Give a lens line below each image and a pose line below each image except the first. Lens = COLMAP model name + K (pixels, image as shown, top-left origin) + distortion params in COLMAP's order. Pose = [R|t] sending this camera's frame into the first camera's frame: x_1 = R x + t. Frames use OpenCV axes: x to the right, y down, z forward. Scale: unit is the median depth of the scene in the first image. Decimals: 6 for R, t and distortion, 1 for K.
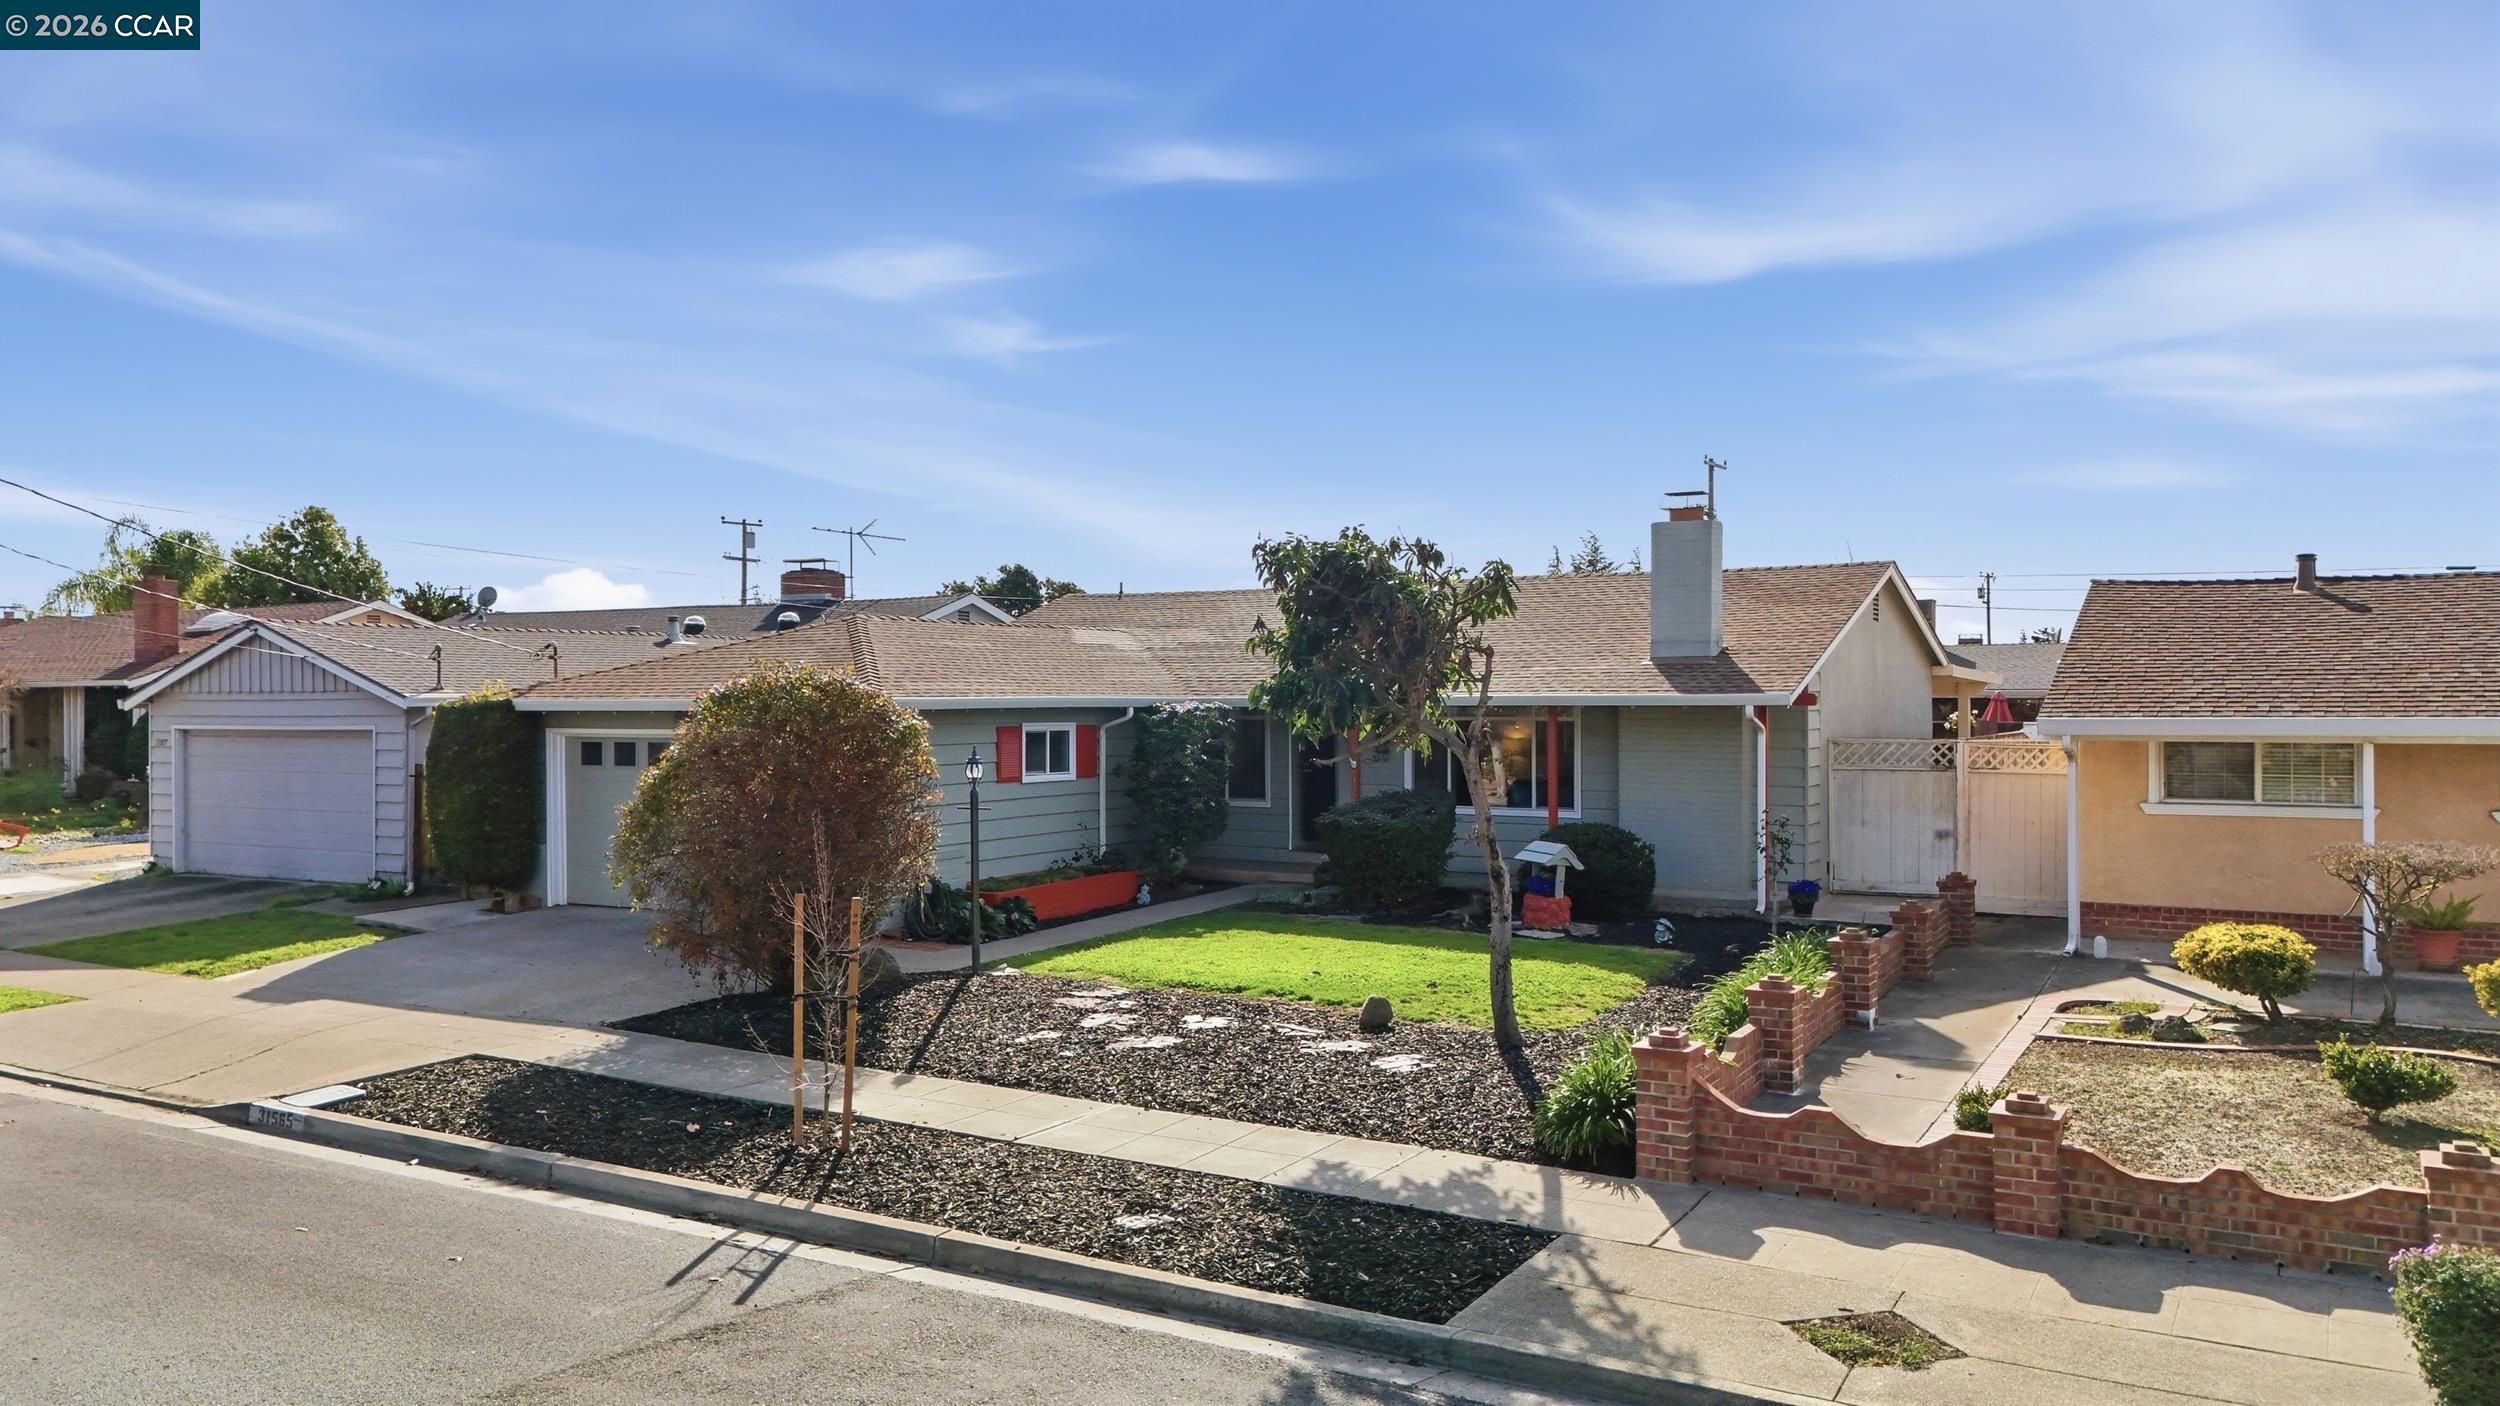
lens RADIAL K [[1834.0, 0, 1250.0], [0, 1834.0, 703.0], [0, 0, 1]] dist [0.113883, -0.136865]
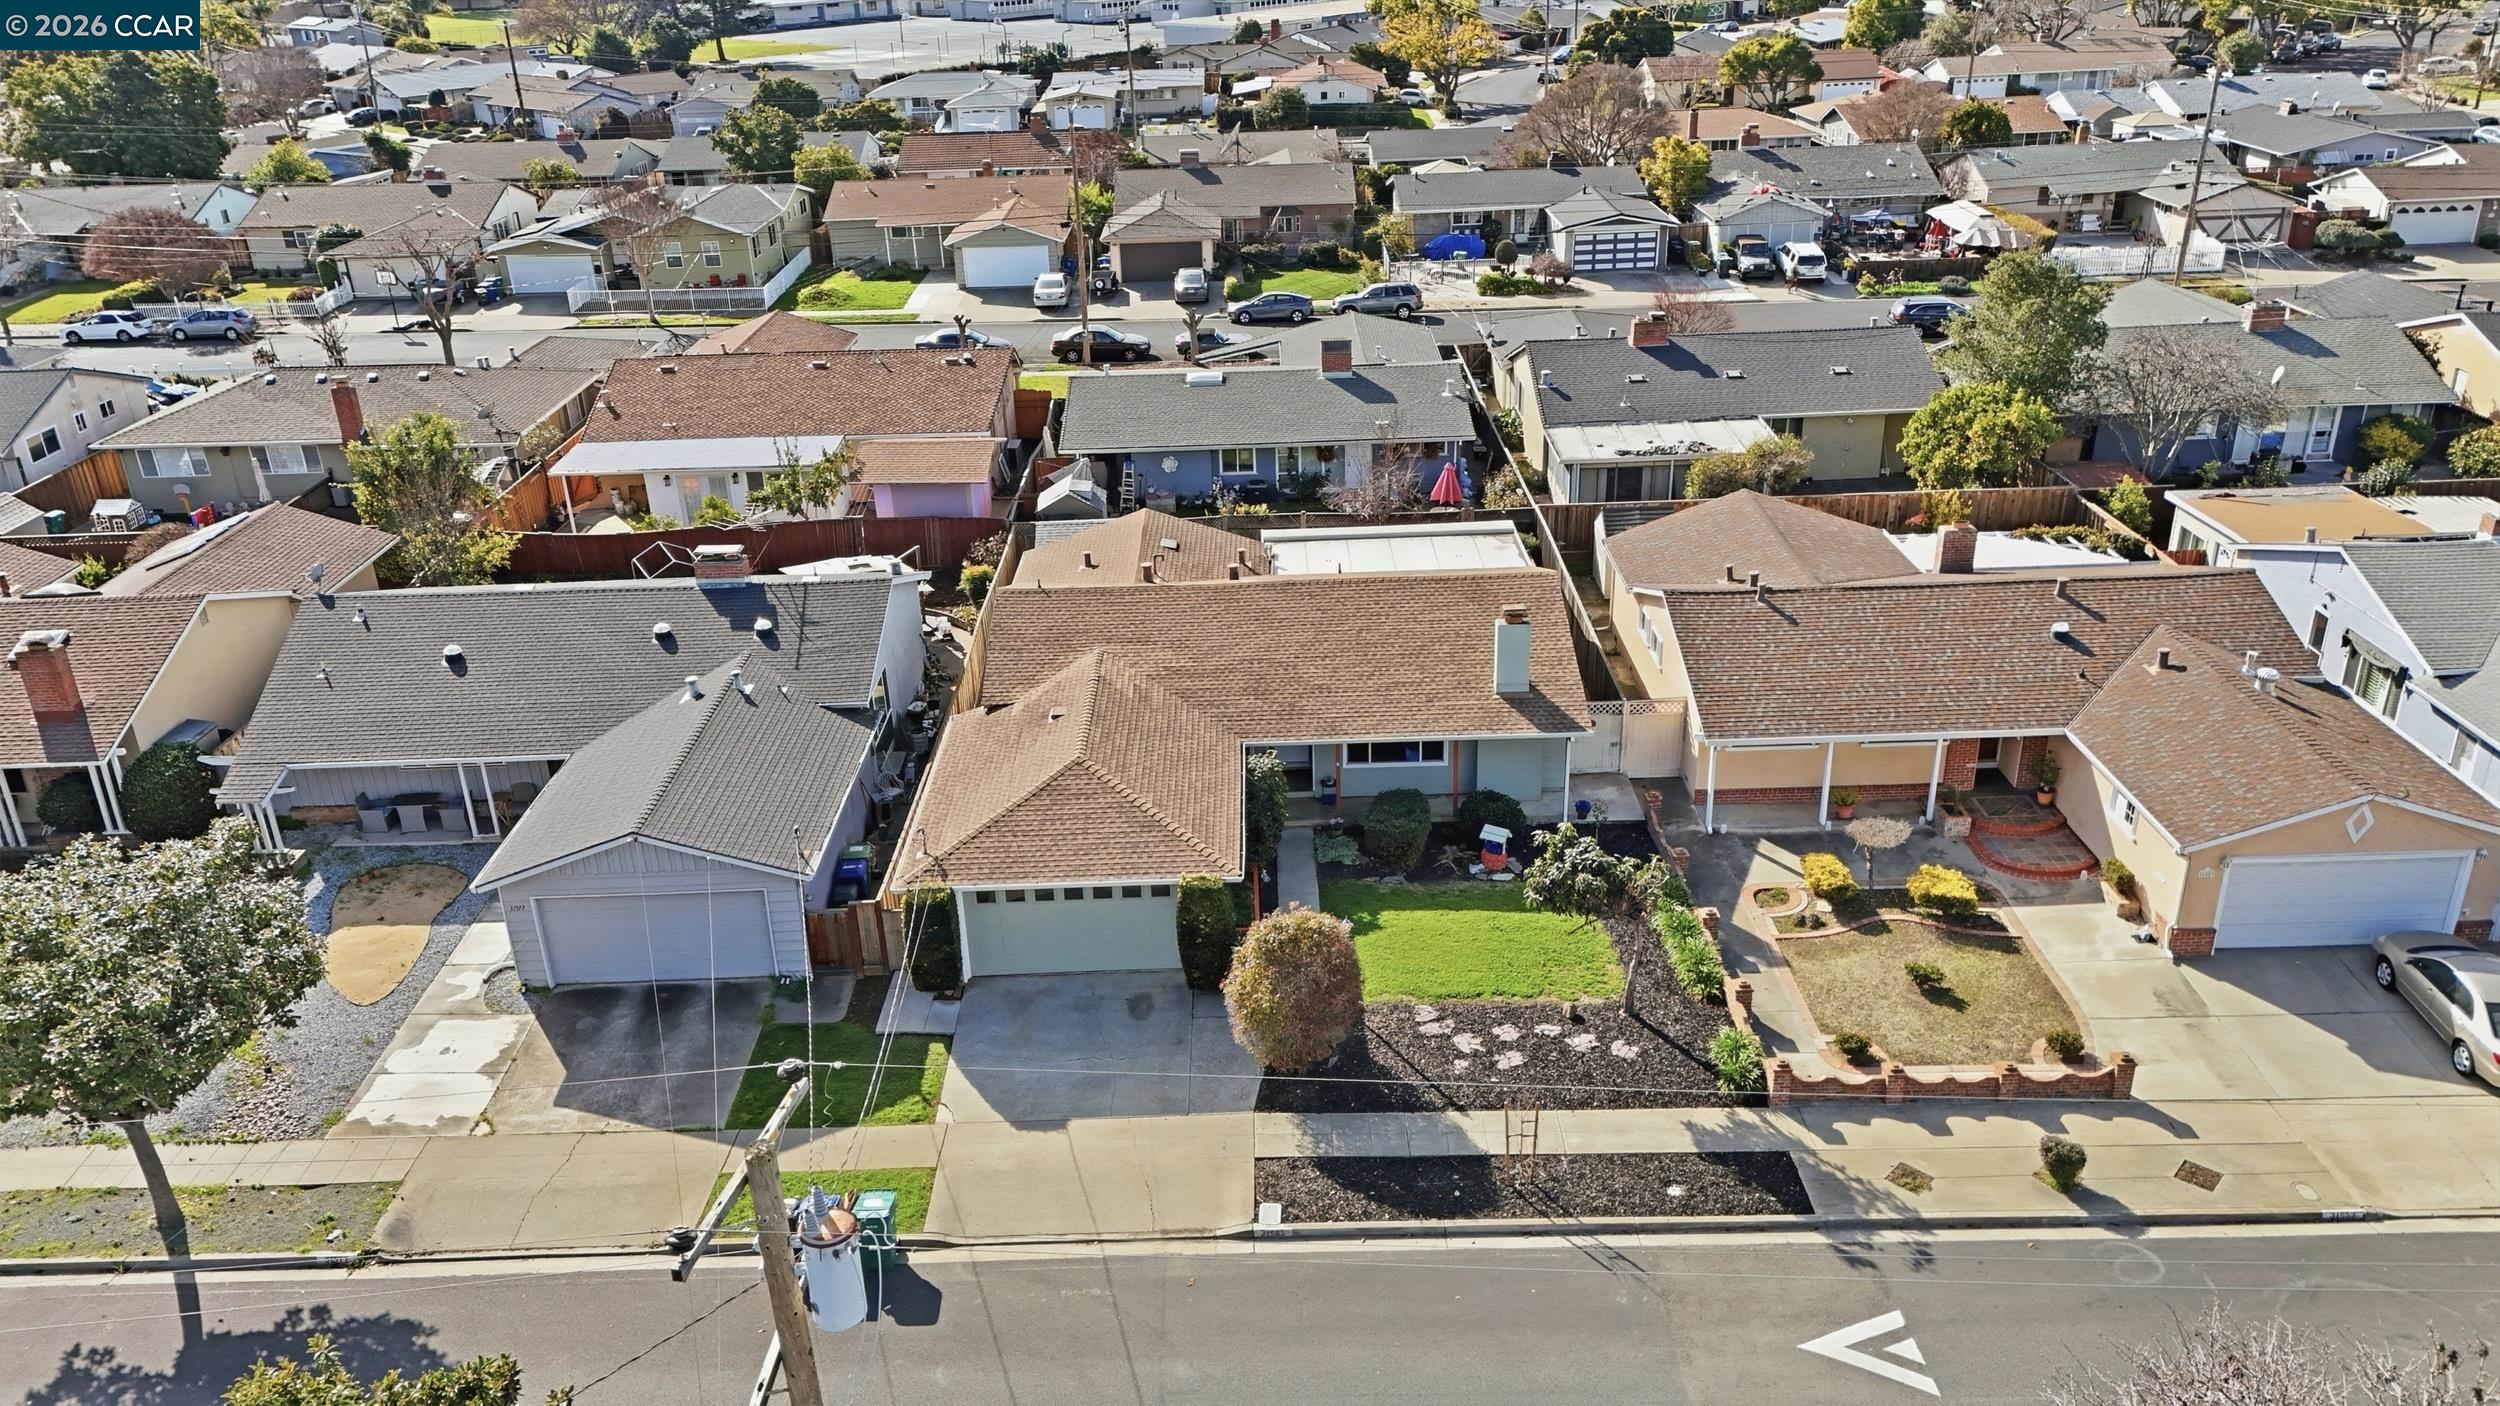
lens RADIAL K [[1834.0, 0, 1250.0], [0, 1834.0, 703.0], [0, 0, 1]] dist [0.113883, -0.136865]
pose [[0.857888, -0.234831, 0.457038, -1.154561], [0.033360, 0.913037, 0.406510, -1.056770], [-0.512753, -0.333493, 0.791117, -0.473955]]
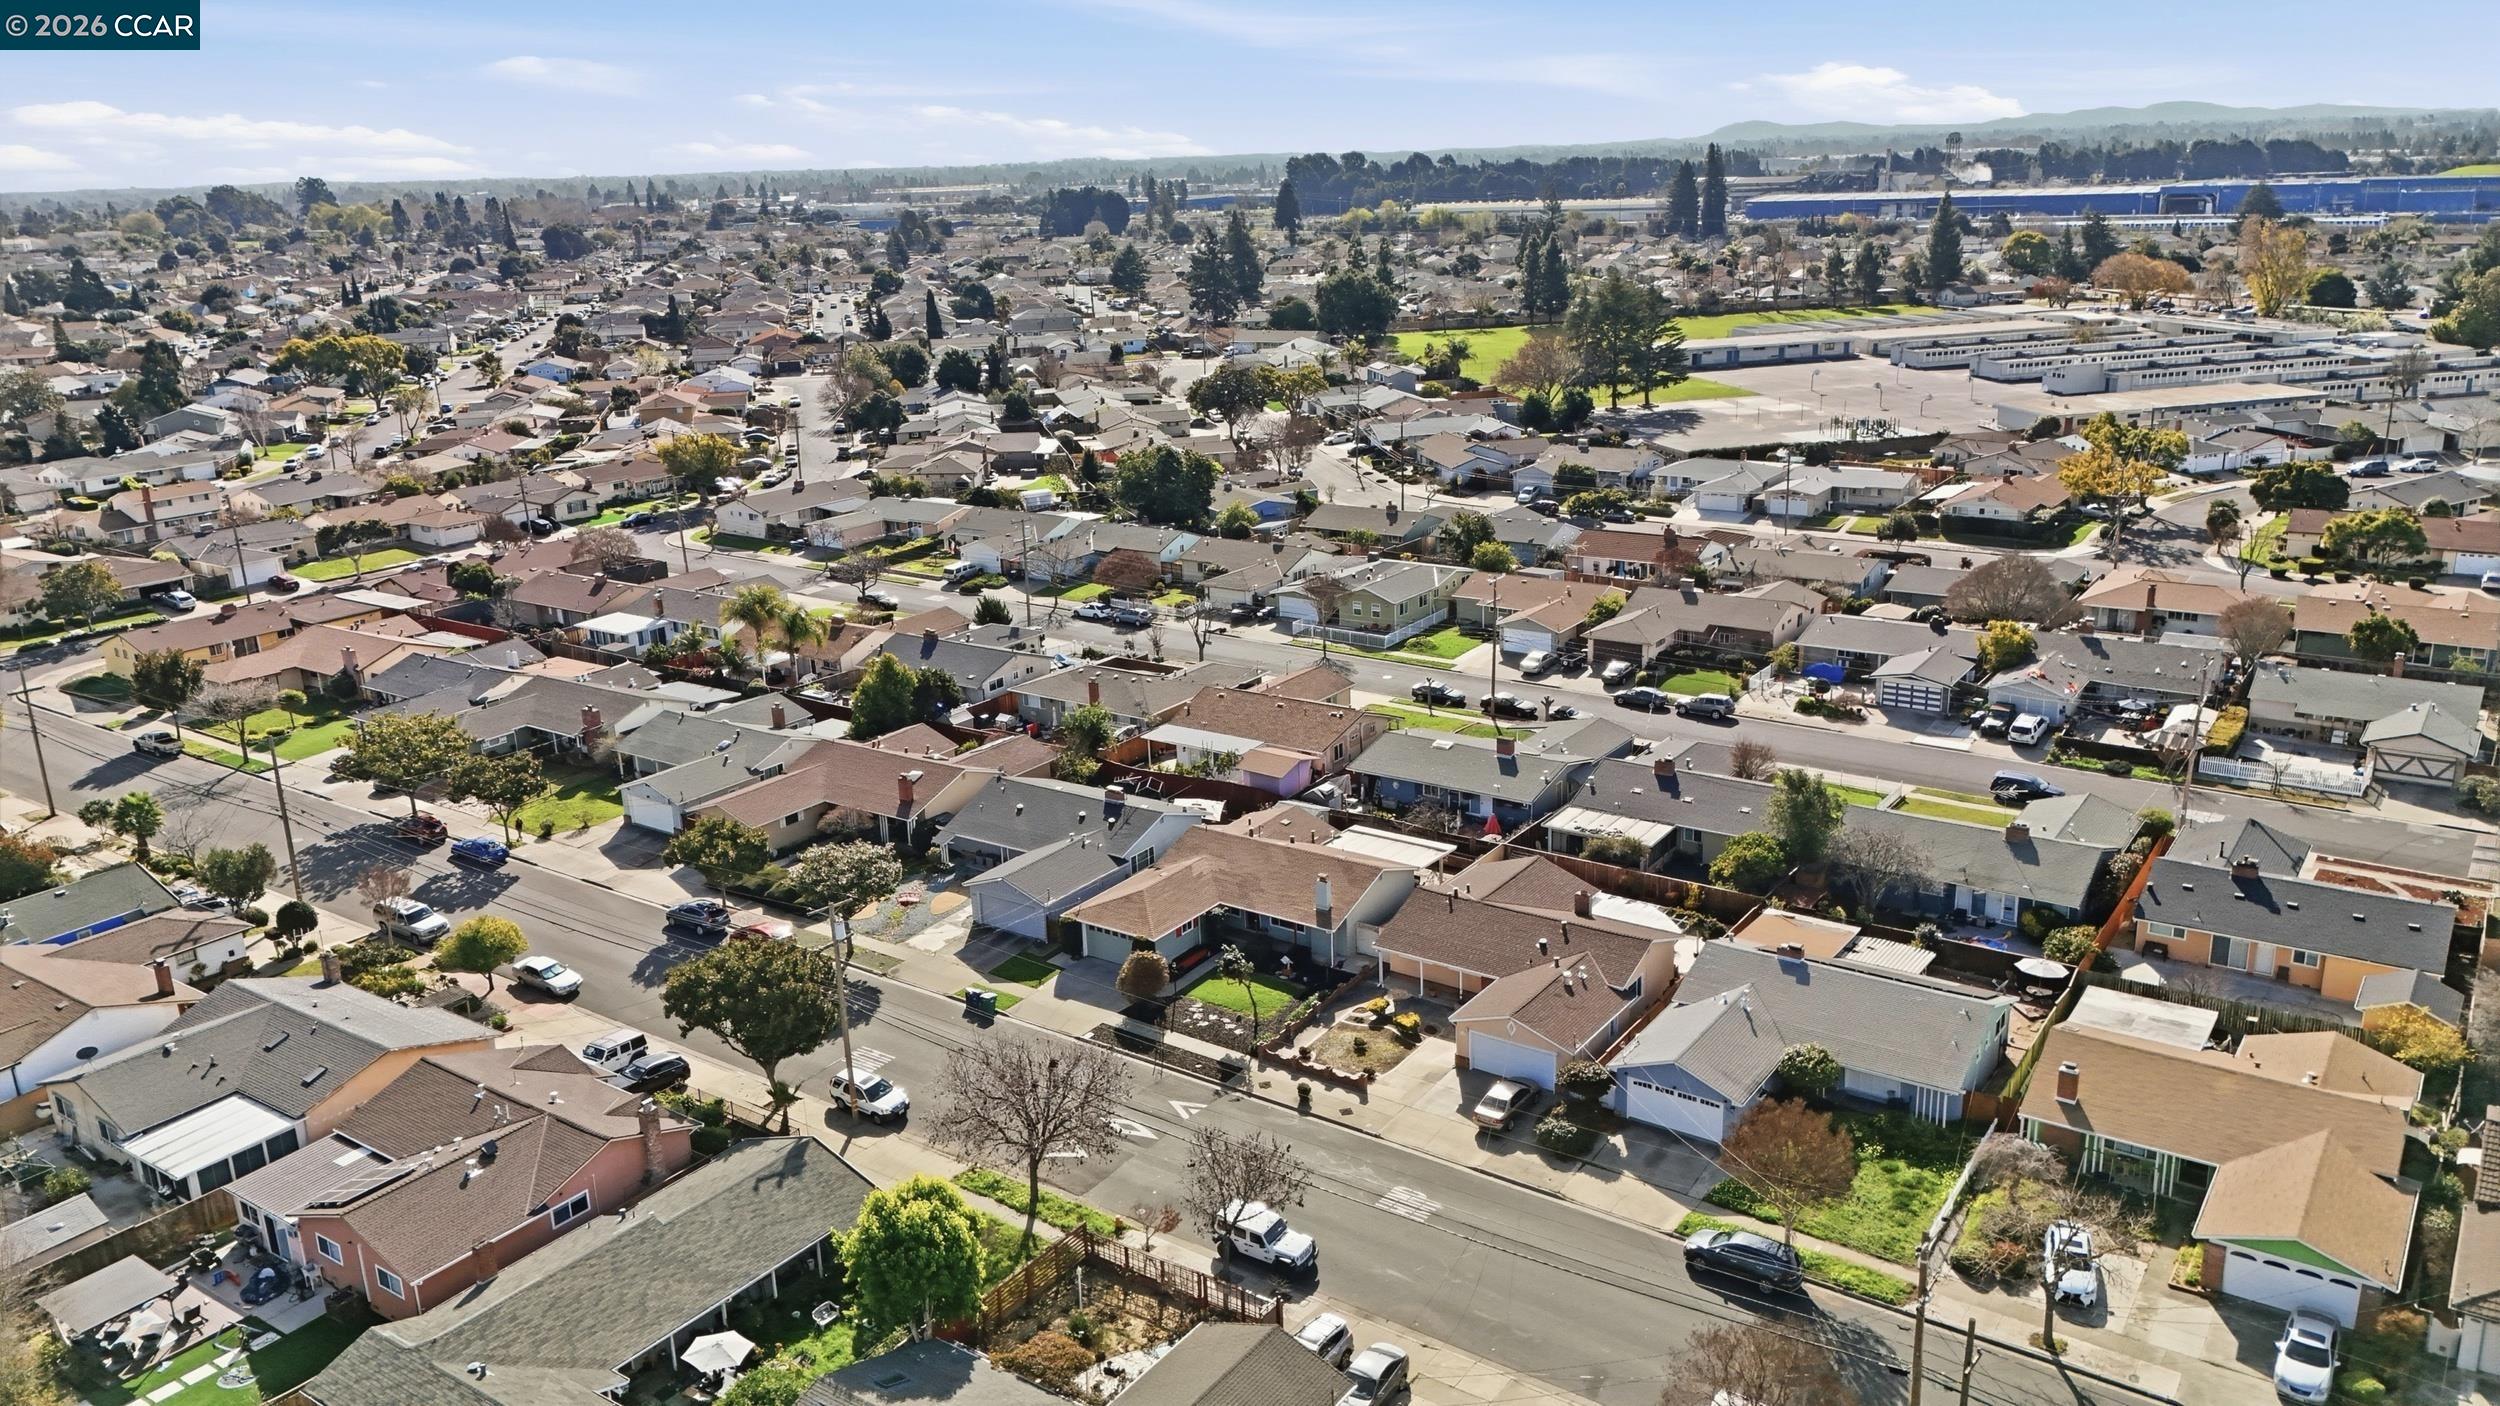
lens RADIAL K [[1834.0, 0, 1250.0], [0, 1834.0, 703.0], [0, 0, 1]] dist [0.113883, -0.136865]
pose [[0.996188, -0.009627, -0.086699, 0.616125], [0.034278, 0.957143, 0.287579, -2.491172], [0.080215, -0.289455, 0.953825, -4.390713]]
